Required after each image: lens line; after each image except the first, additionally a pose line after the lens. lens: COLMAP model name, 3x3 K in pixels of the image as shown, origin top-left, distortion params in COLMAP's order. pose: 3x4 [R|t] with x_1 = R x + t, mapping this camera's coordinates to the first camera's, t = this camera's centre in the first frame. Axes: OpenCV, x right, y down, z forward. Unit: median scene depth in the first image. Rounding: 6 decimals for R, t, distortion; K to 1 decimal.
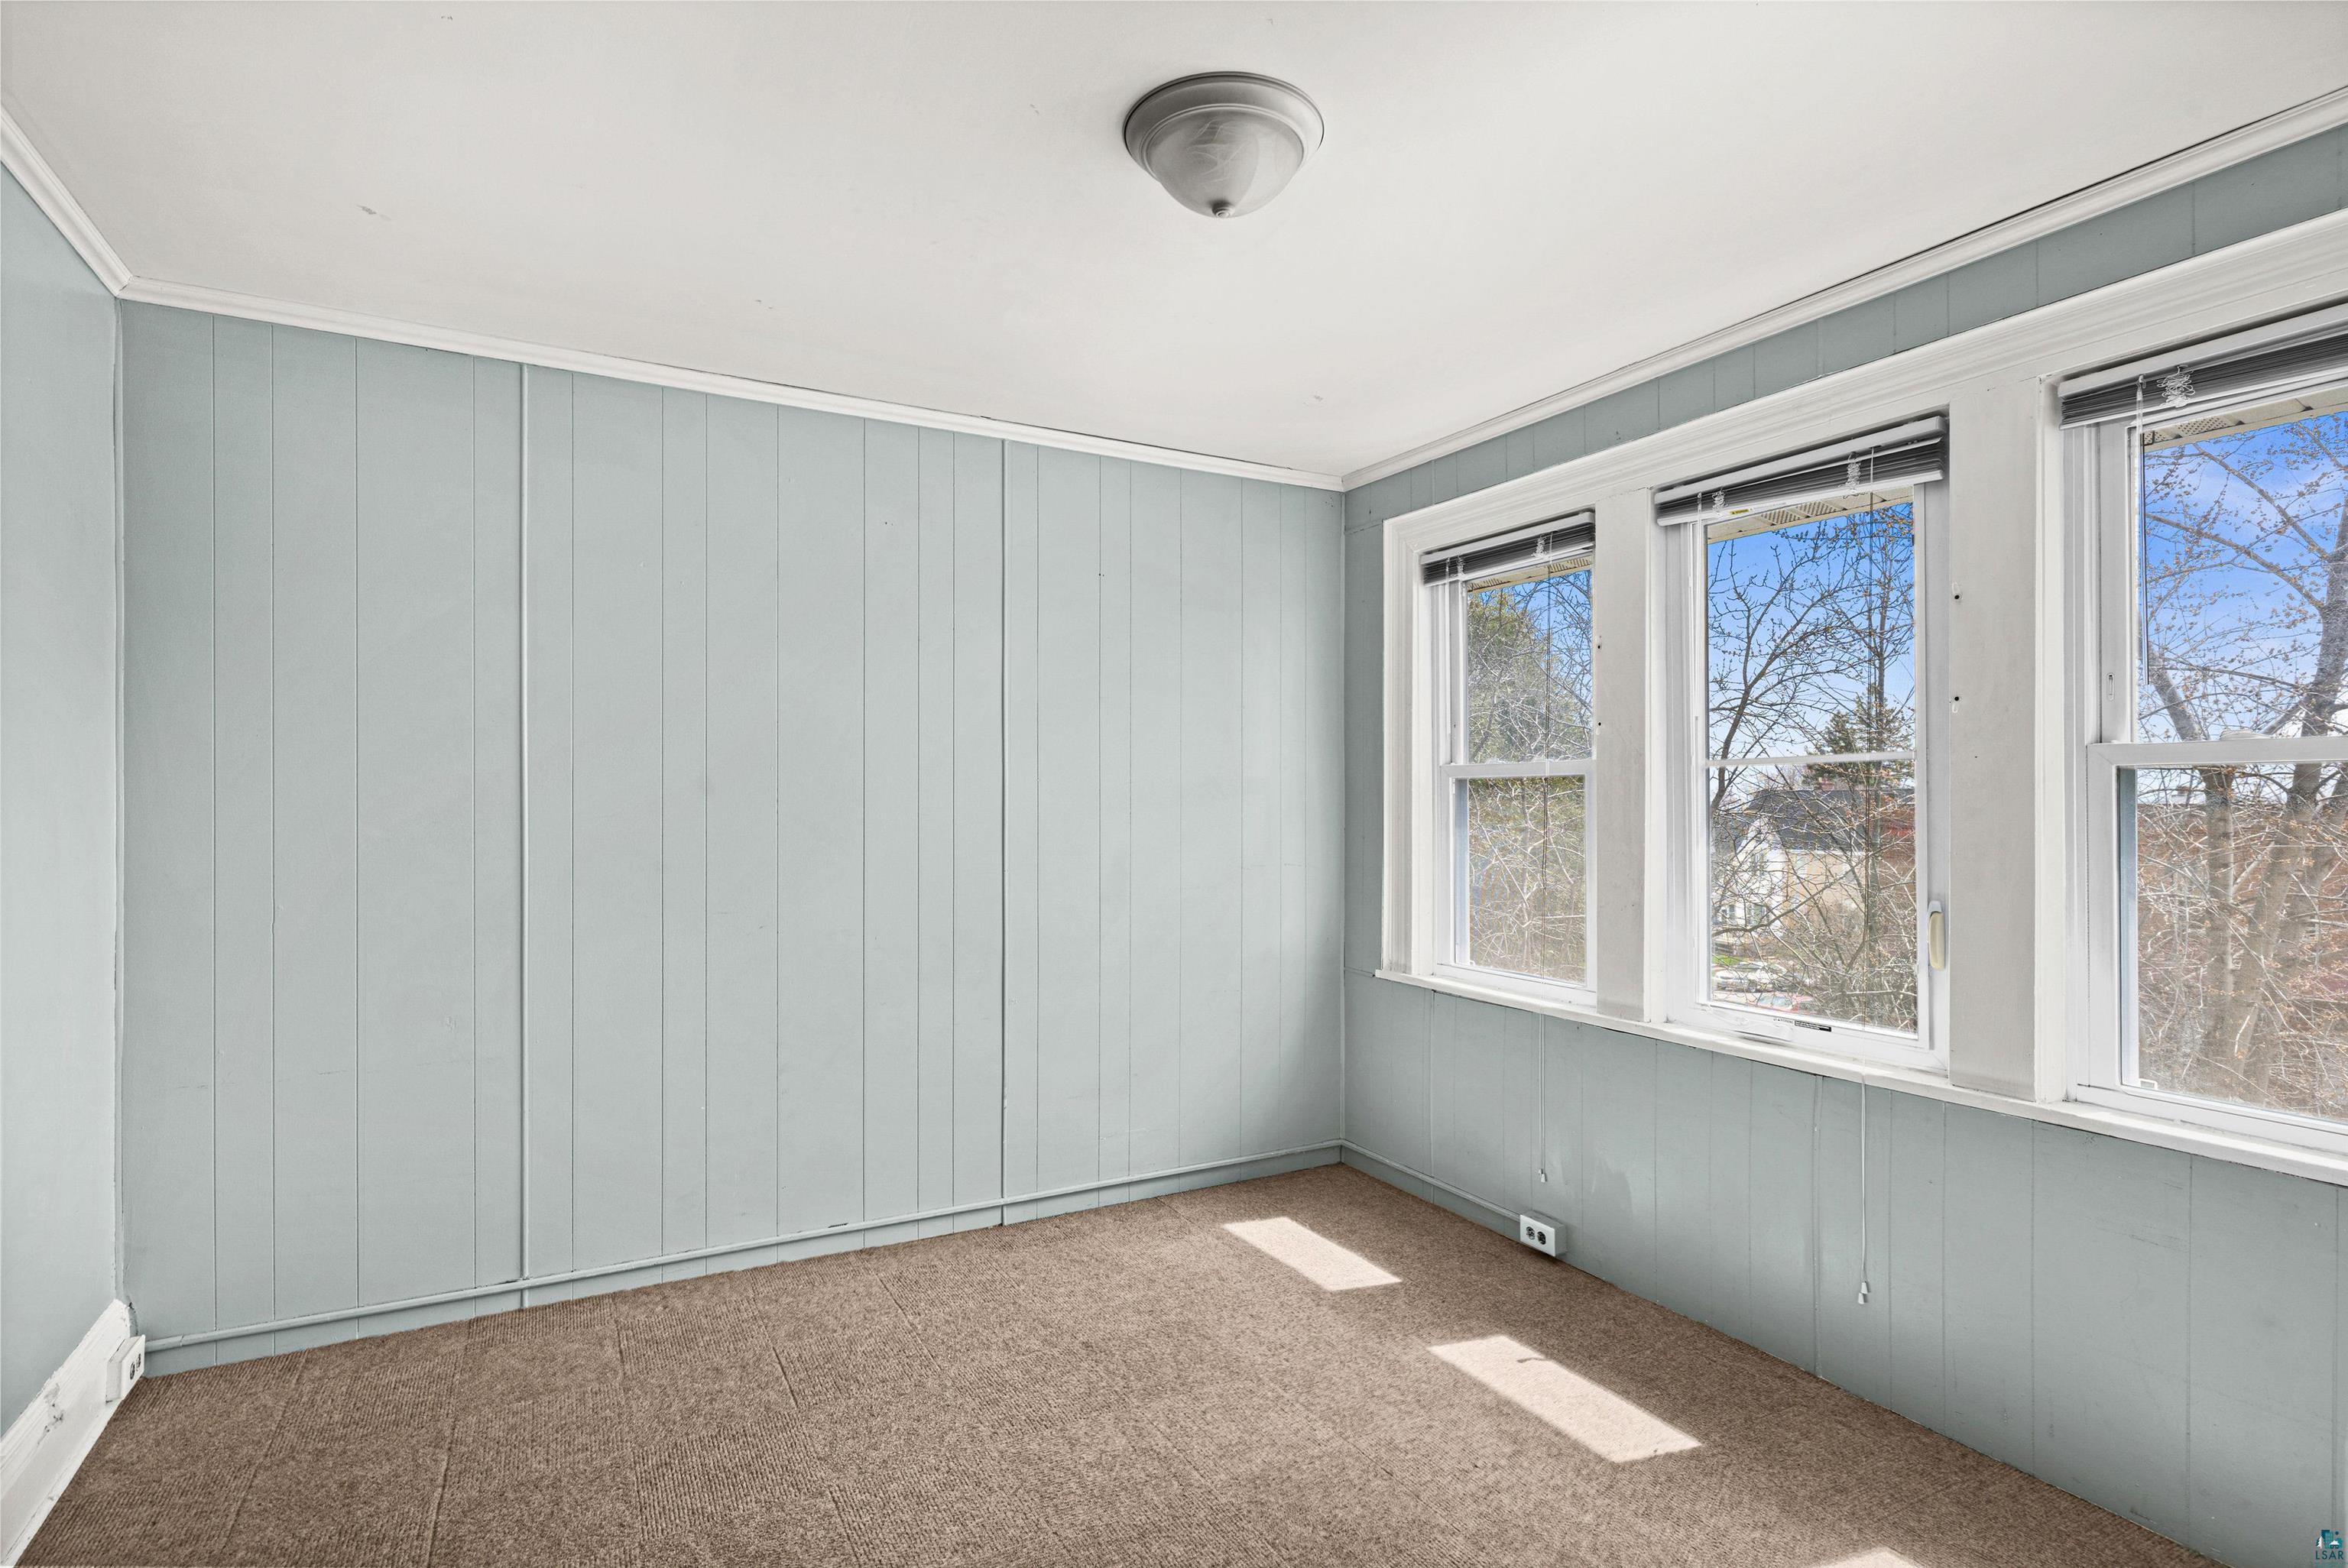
lens RADIAL K [[1137.0, 0, 1161.0], [0, 1137.0, 790.8], [0, 0, 1]] dist [-0.001317, -0.000675]
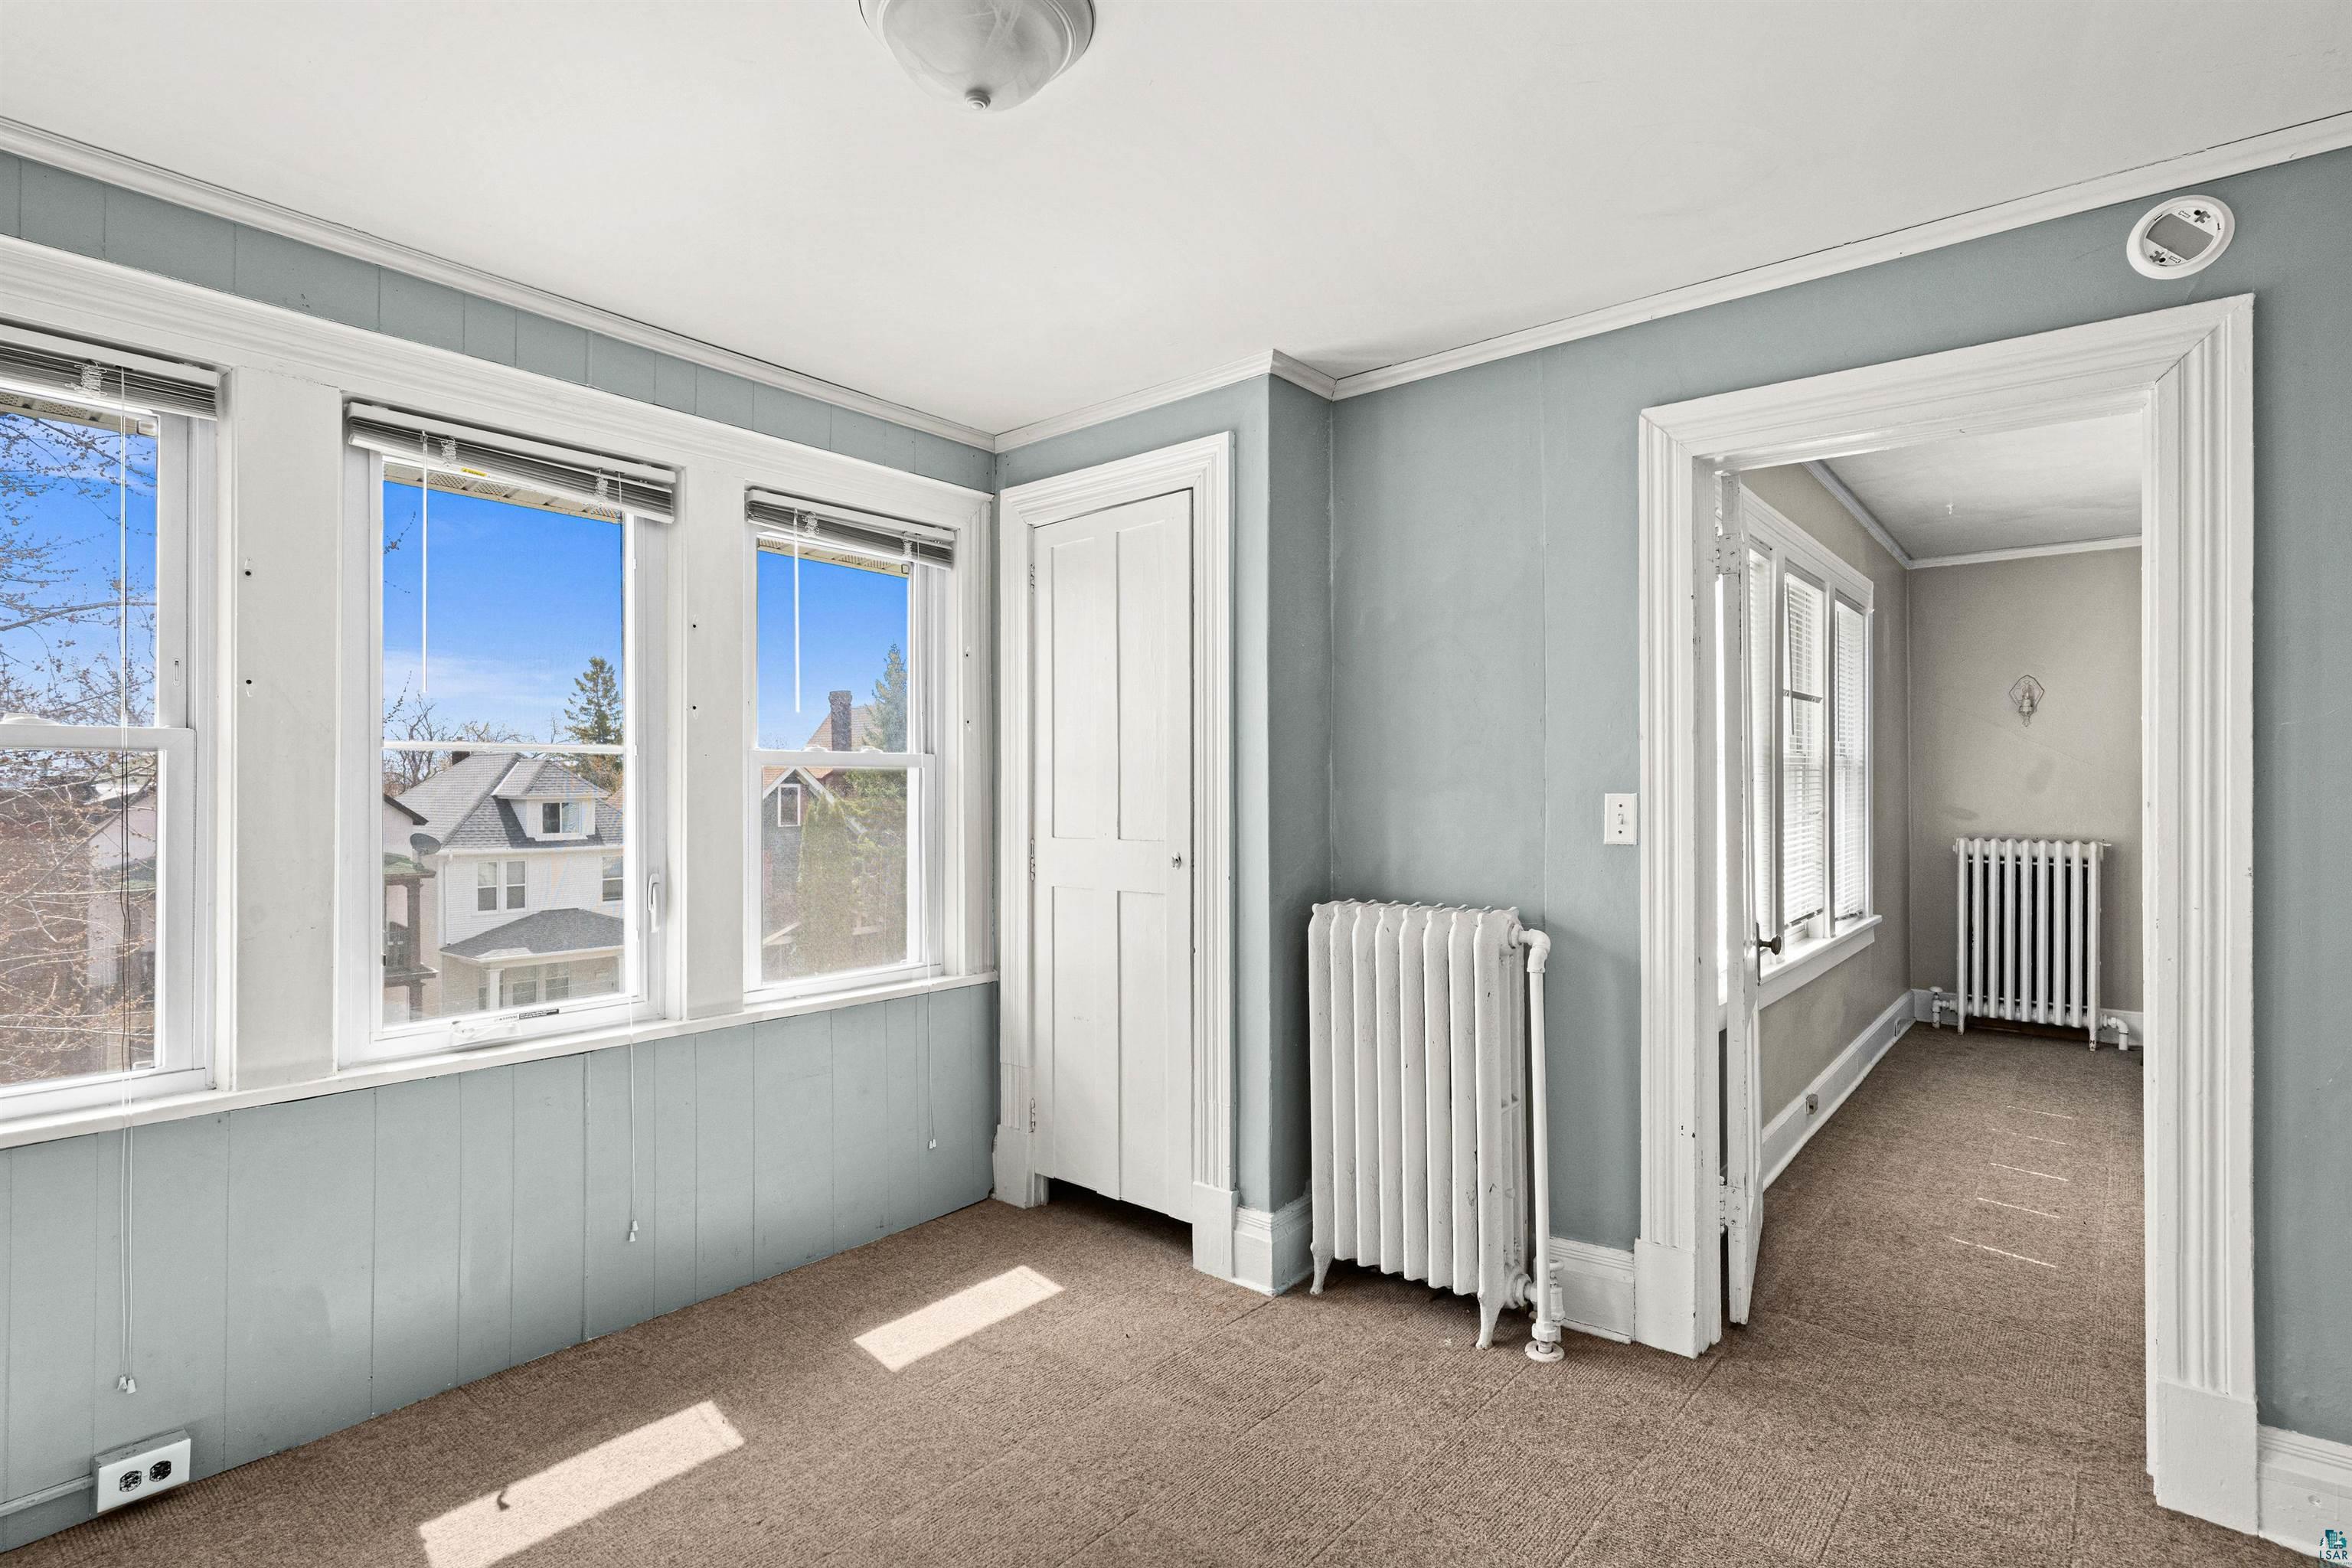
lens RADIAL K [[1139.1, 0, 1177.1], [0, 1139.1, 777.6], [0, 0, 1]] dist [-0.001317, -0.000675]
pose [[-0.368842, 0.012458, 0.929409, -0.581902], [-0.005151, 0.999867, -0.015447, 0.010954], [-0.929478, -0.010485, -0.368729, 0.860375]]
